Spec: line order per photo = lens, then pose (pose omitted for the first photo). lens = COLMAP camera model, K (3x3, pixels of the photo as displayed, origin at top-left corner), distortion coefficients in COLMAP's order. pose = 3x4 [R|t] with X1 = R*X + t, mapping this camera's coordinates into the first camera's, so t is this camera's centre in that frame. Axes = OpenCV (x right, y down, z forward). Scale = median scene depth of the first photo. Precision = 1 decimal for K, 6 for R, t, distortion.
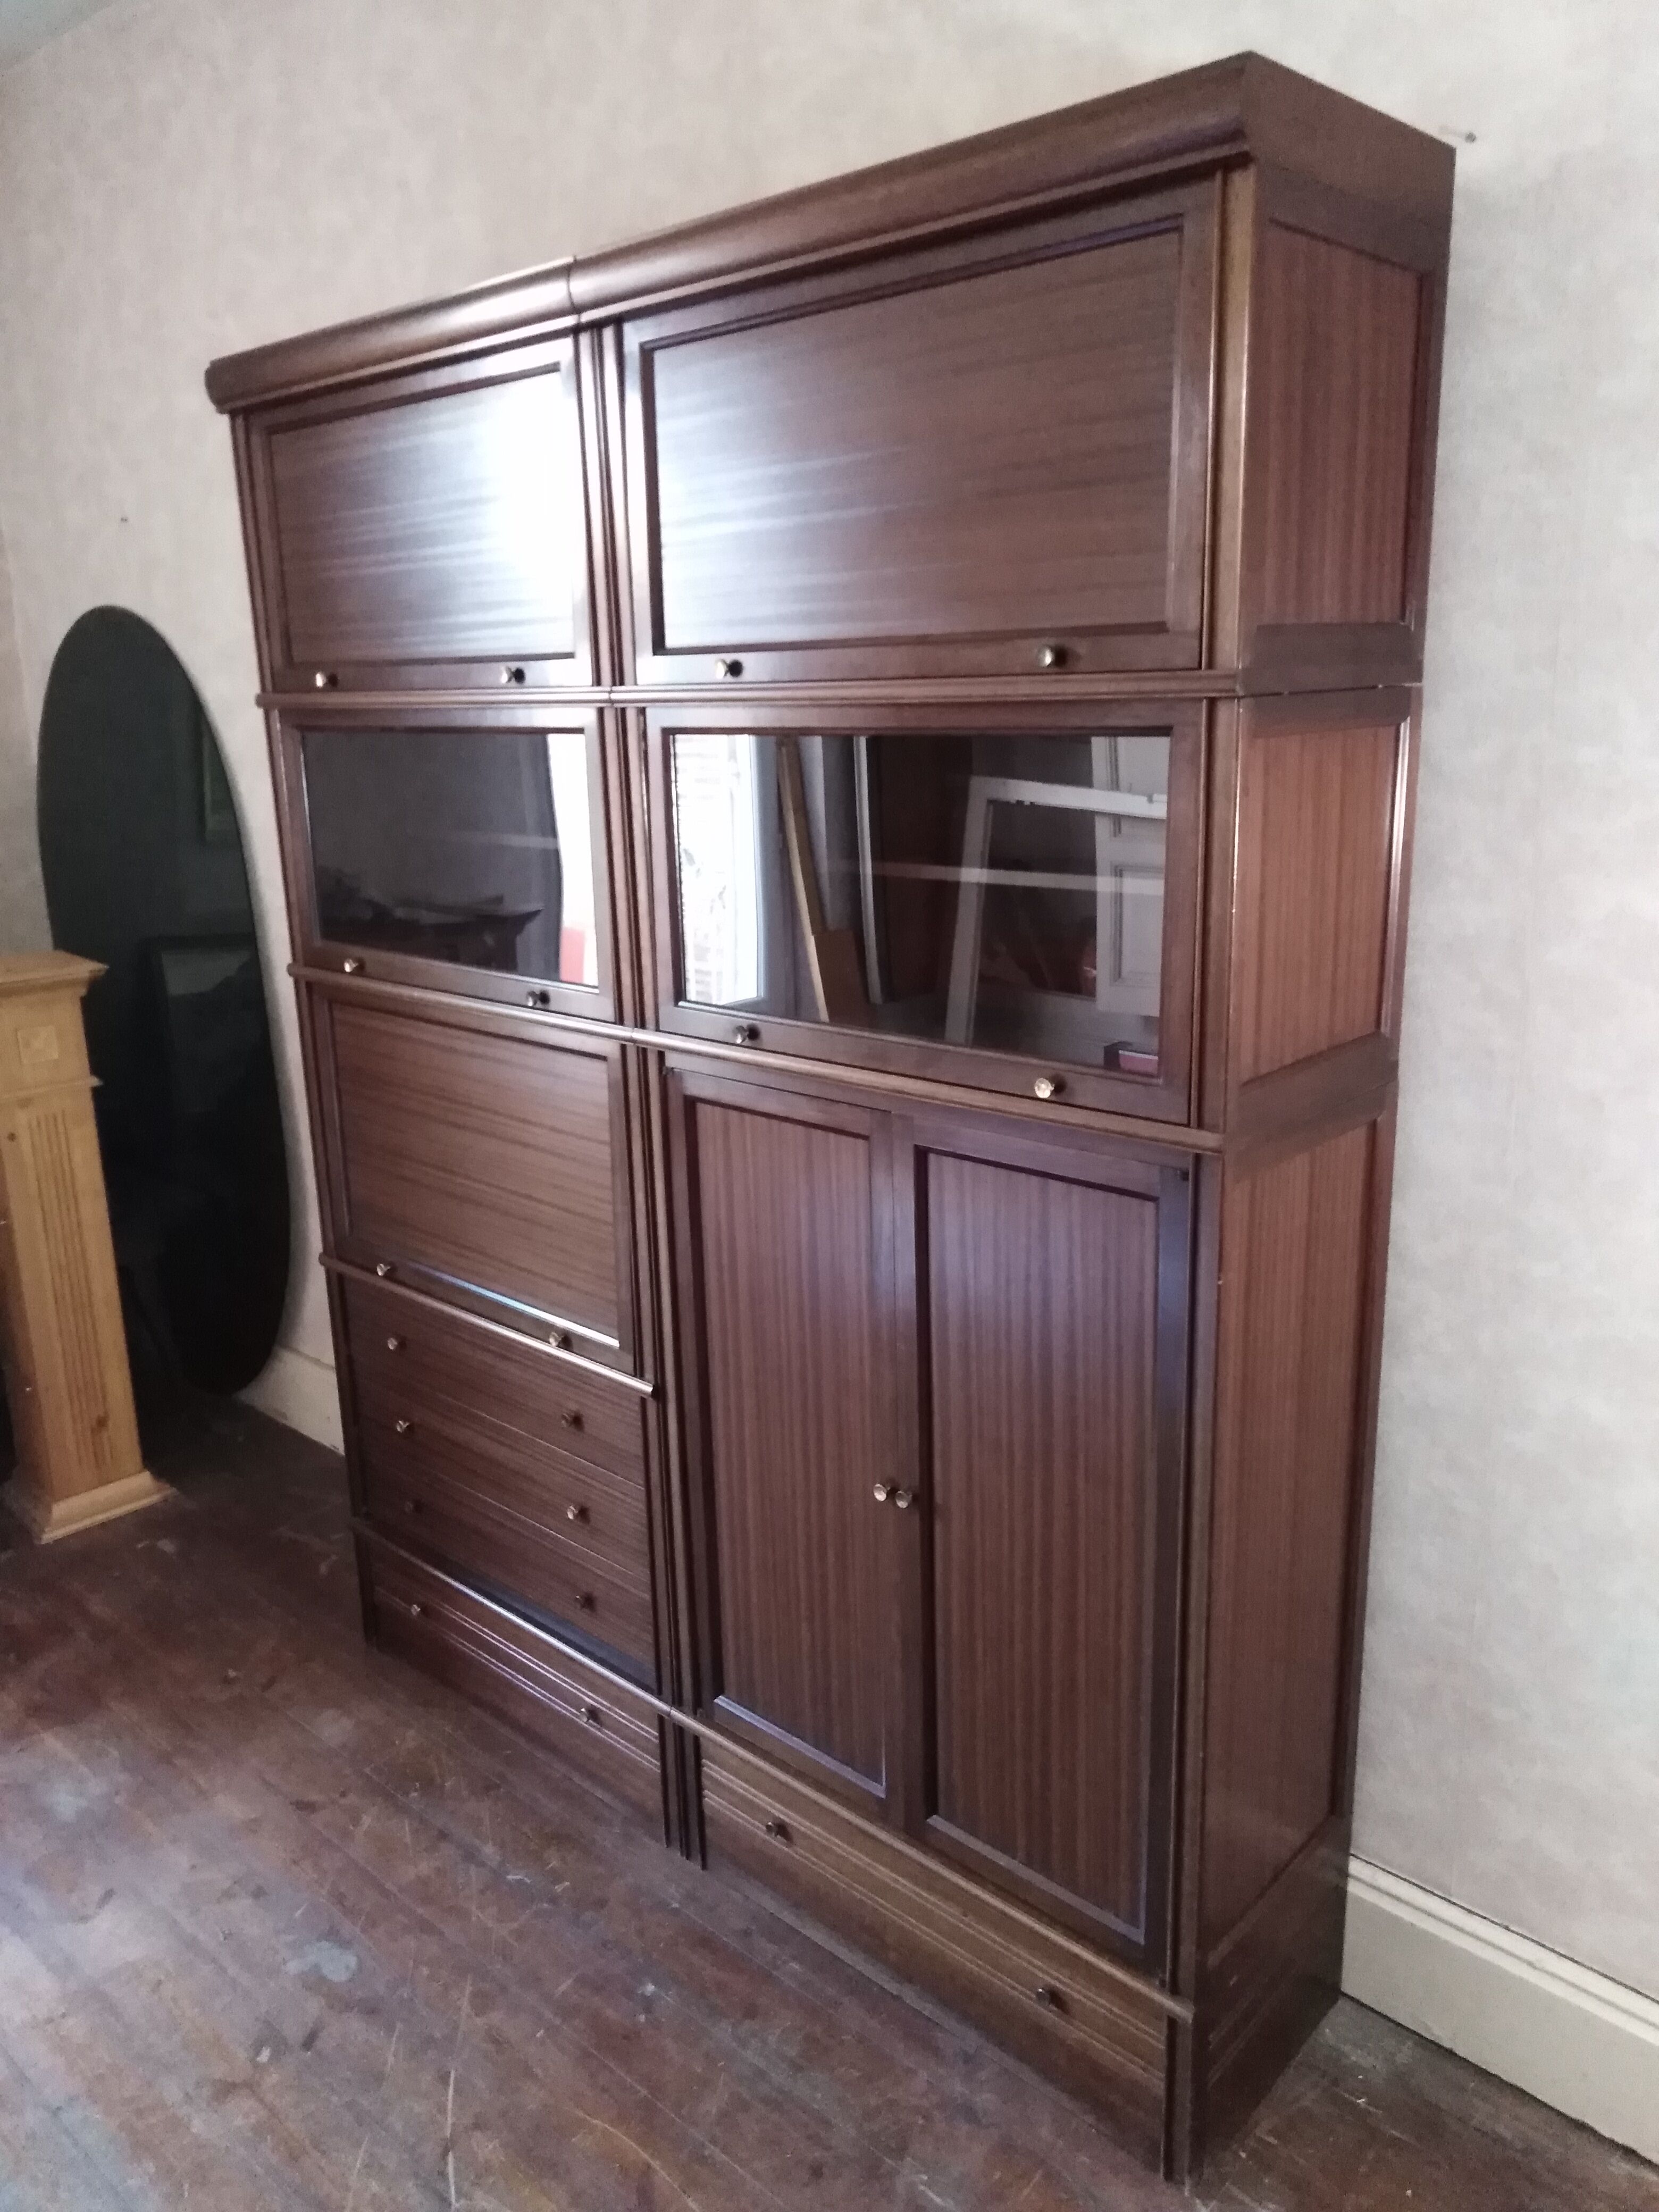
lens RADIAL K [[1657.2, 0, 839.9], [0, 1657.2, 1101.0], [0, 0, 1]] dist [0.010830, 0.002721]
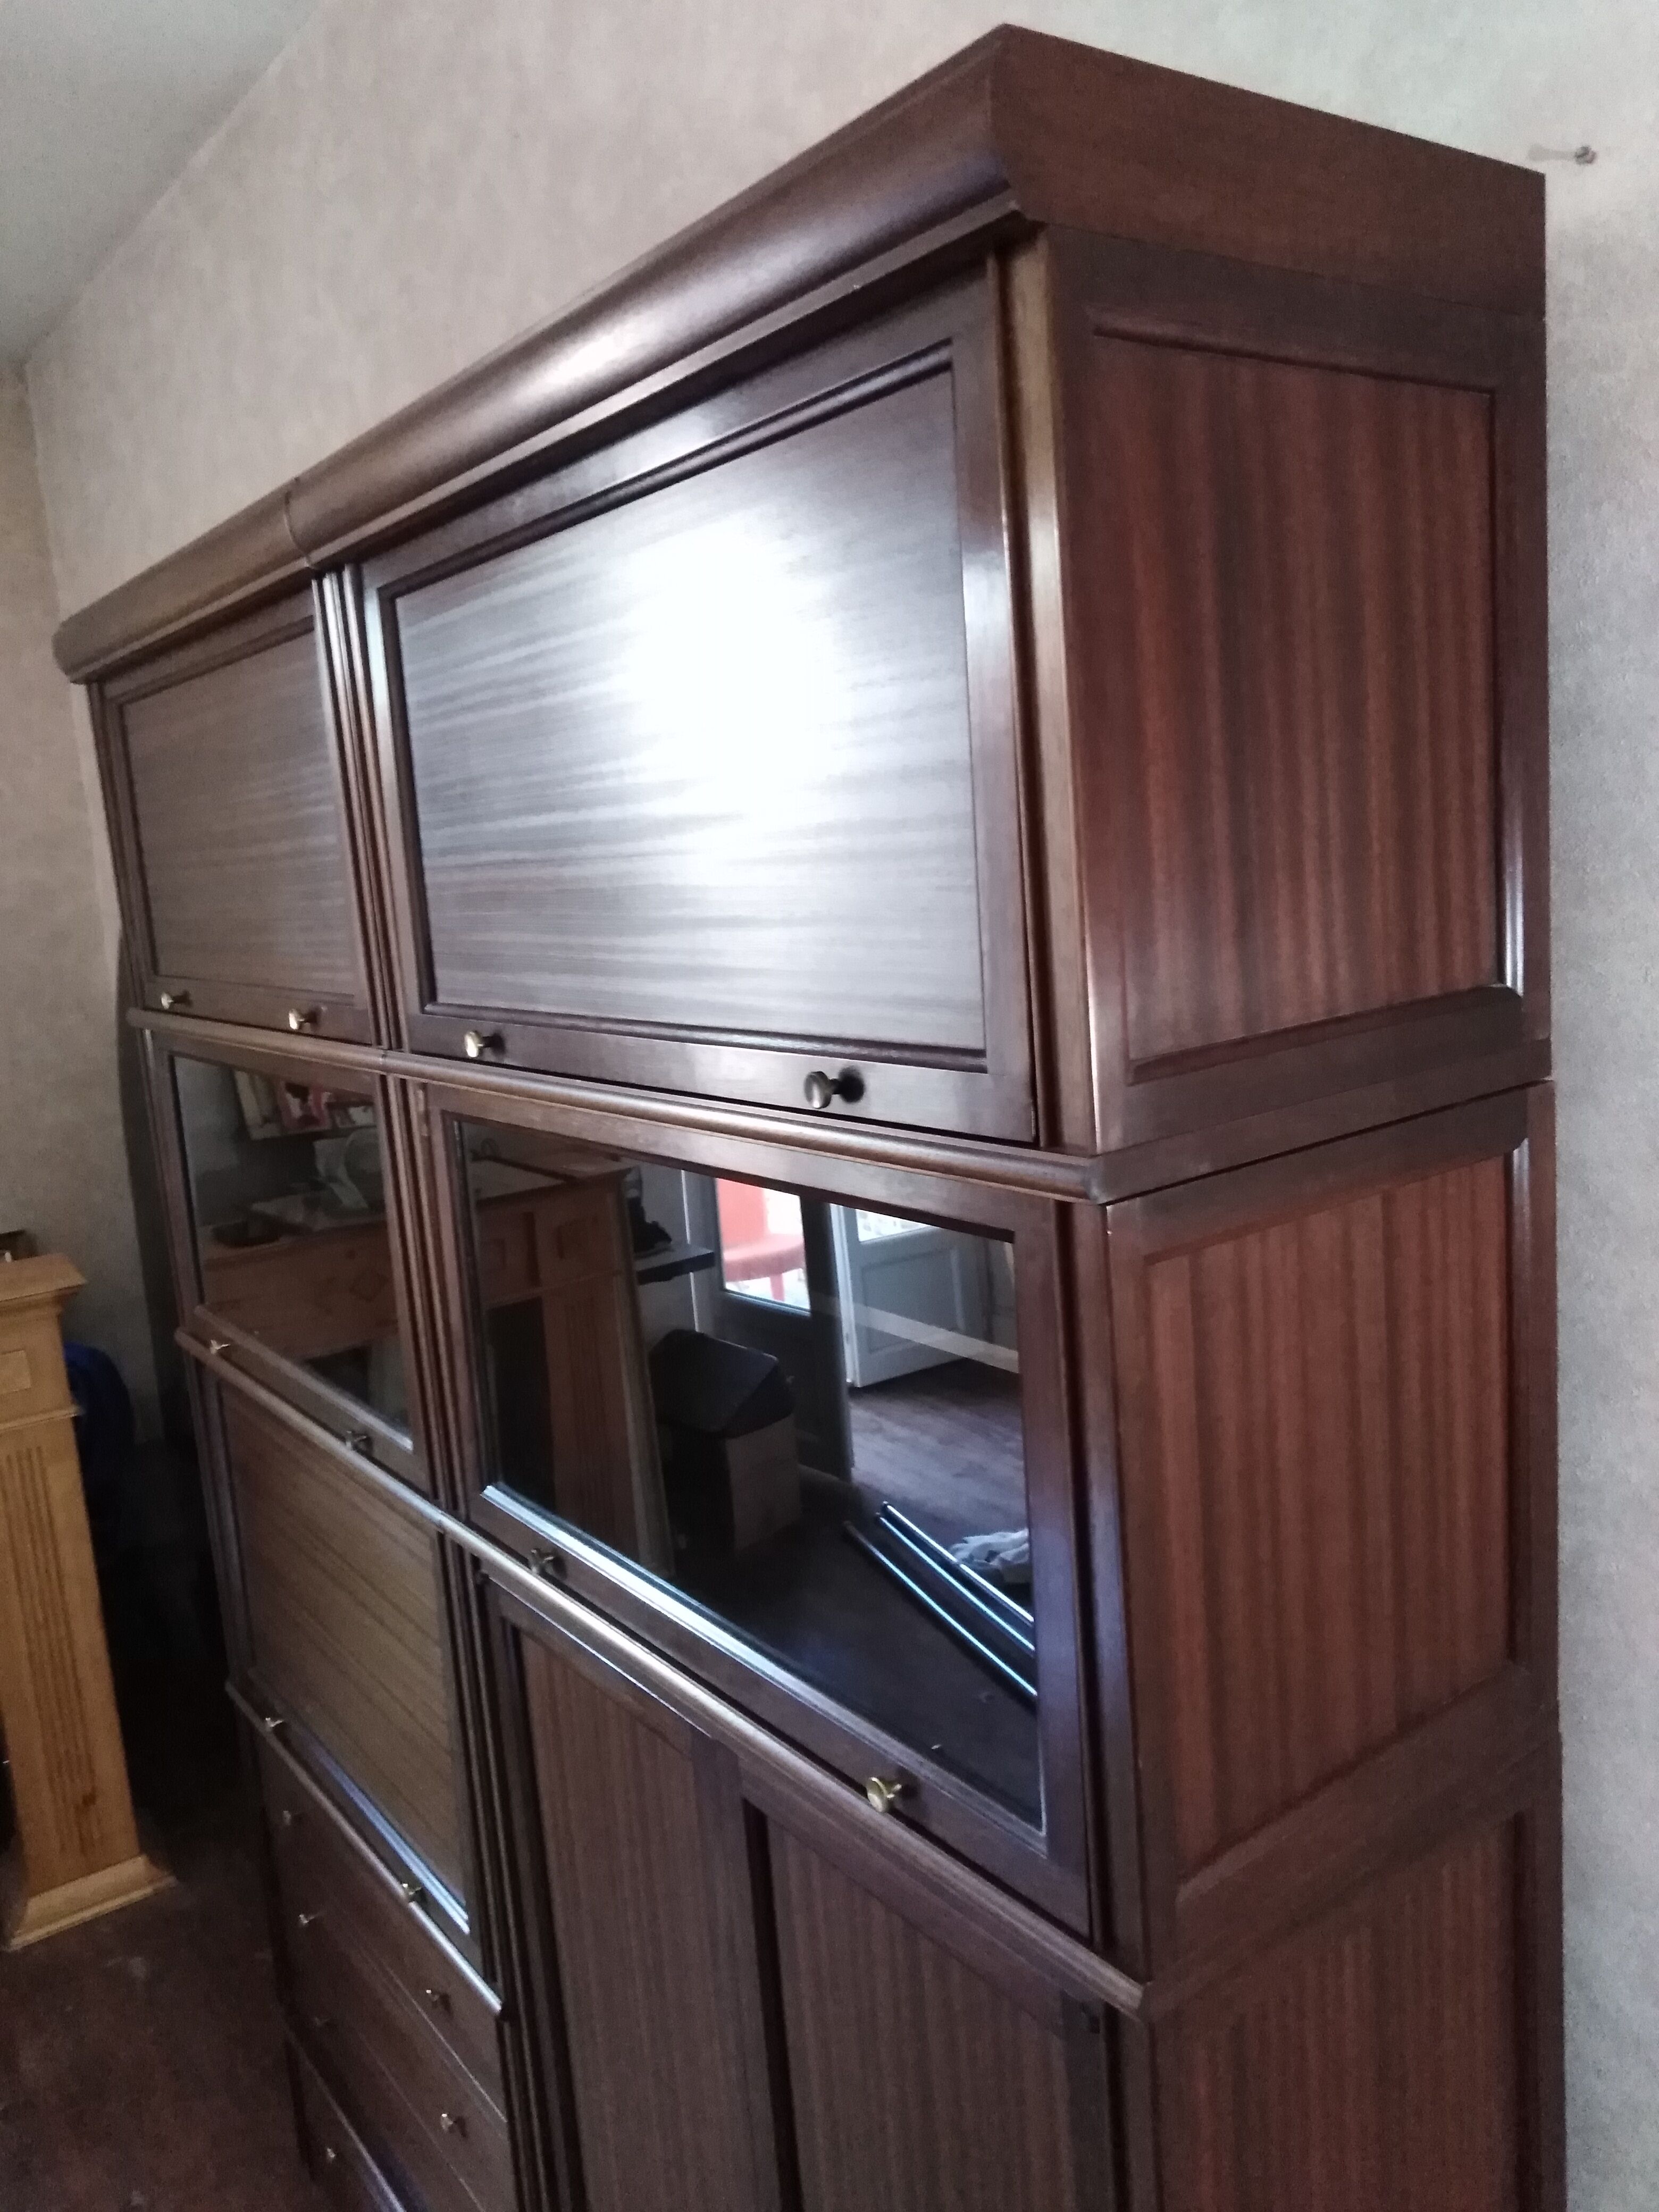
lens RADIAL K [[1657.2, 0, 843.3], [0, 1657.2, 1093.4], [0, 0, 1]] dist [0.010830, 0.002721]
pose [[0.982059, -0.018195, -0.187695, 0.181447], [0.002641, 0.996564, -0.082790, -0.165045], [0.188556, 0.080809, 0.978732, 0.327288]]
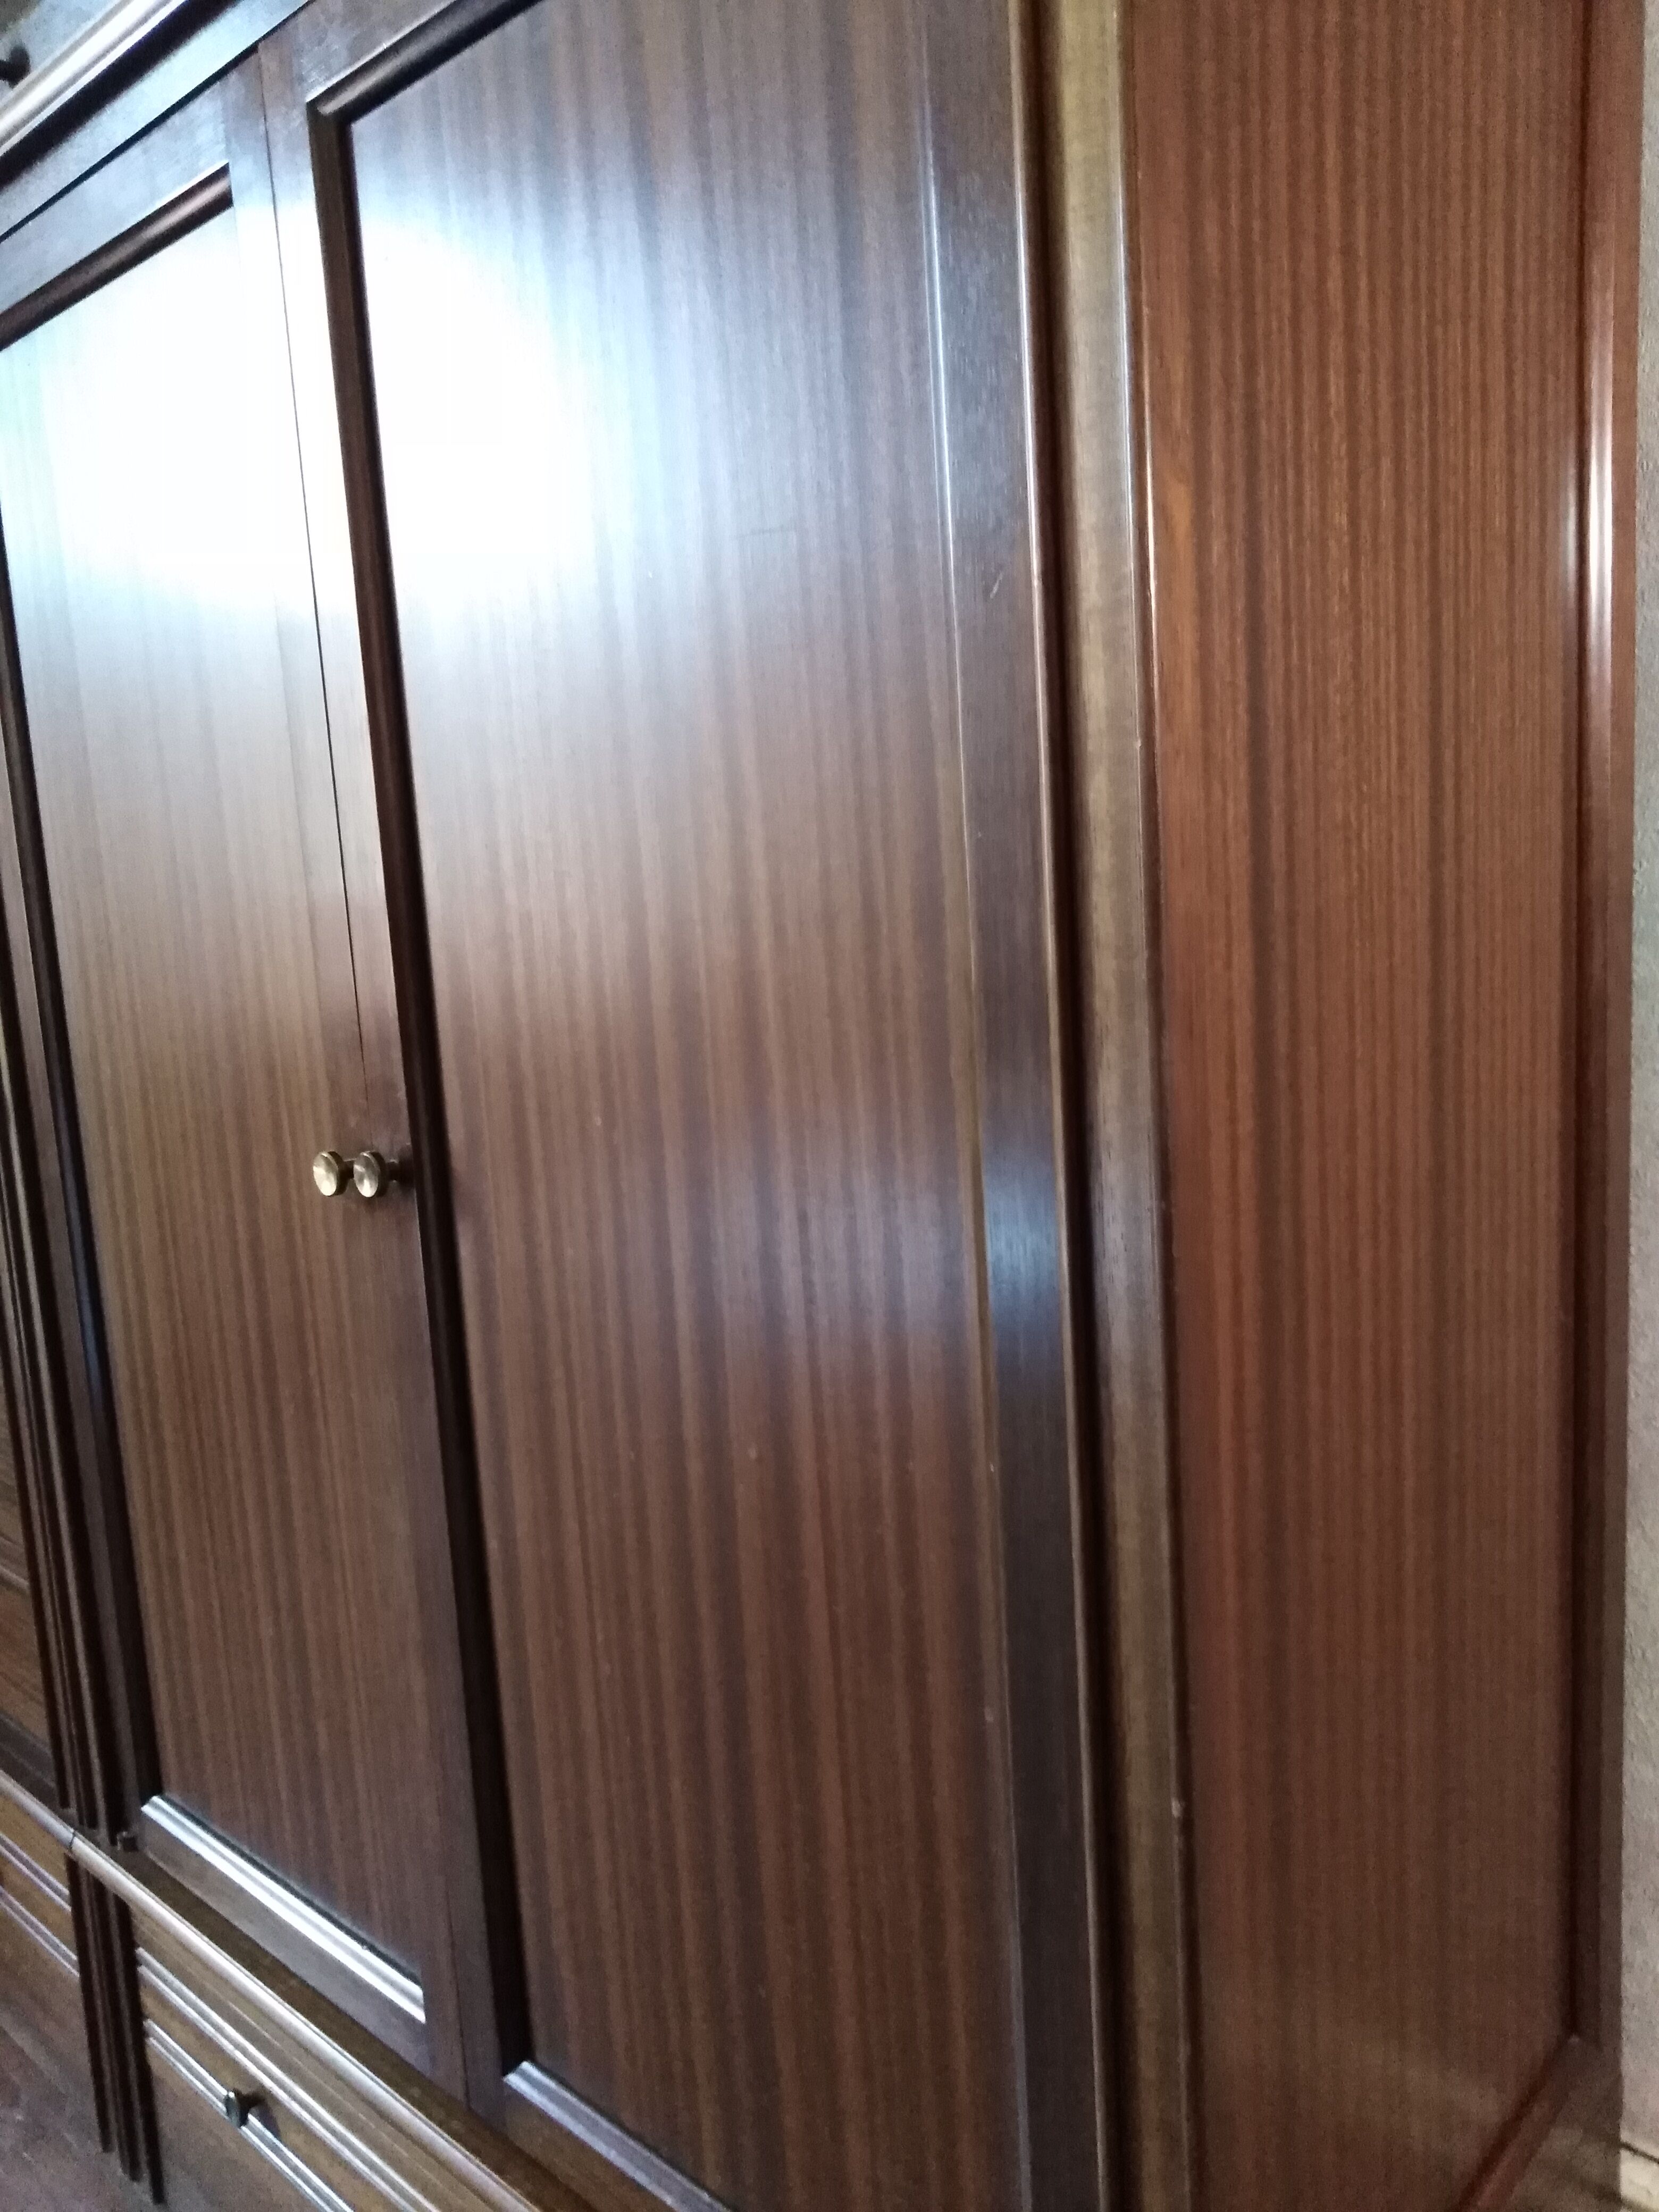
lens RADIAL K [[1657.2, 0, 829.2], [0, 1657.2, 1118.1], [0, 0, 1]] dist [0.010830, 0.002721]
pose [[0.999457, -0.031377, -0.010086, 0.137440], [0.030086, 0.993537, -0.109446, 0.254394], [0.013455, 0.109083, 0.993942, 0.587264]]
